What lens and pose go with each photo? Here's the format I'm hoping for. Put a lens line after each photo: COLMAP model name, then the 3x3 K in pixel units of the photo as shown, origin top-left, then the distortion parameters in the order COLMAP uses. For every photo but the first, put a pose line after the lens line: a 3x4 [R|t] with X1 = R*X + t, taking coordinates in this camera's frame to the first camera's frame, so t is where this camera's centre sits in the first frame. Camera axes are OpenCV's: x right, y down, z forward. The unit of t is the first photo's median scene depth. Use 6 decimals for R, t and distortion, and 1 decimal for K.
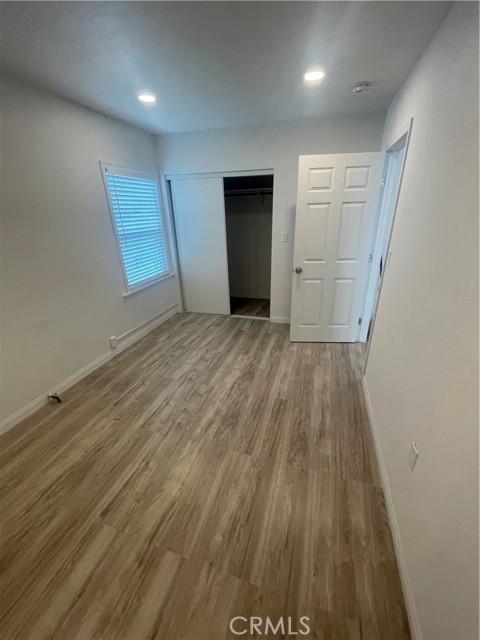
lens RADIAL K [[259.4, 0, 240.0], [0, 259.4, 320.0], [0, 0, 1]] dist [-0.001092, -0.001025]
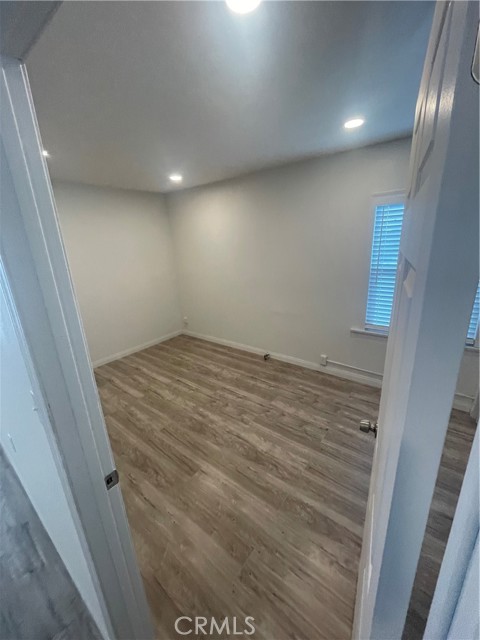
lens RADIAL K [[259.4, 0, 240.0], [0, 259.4, 320.0], [0, 0, 1]] dist [-0.001092, -0.001025]
pose [[-0.354995, 0.304689, -0.883823, 0.682663], [-0.320410, 0.848484, 0.421202, -0.501750], [0.878246, 0.432711, -0.203582, 1.043680]]
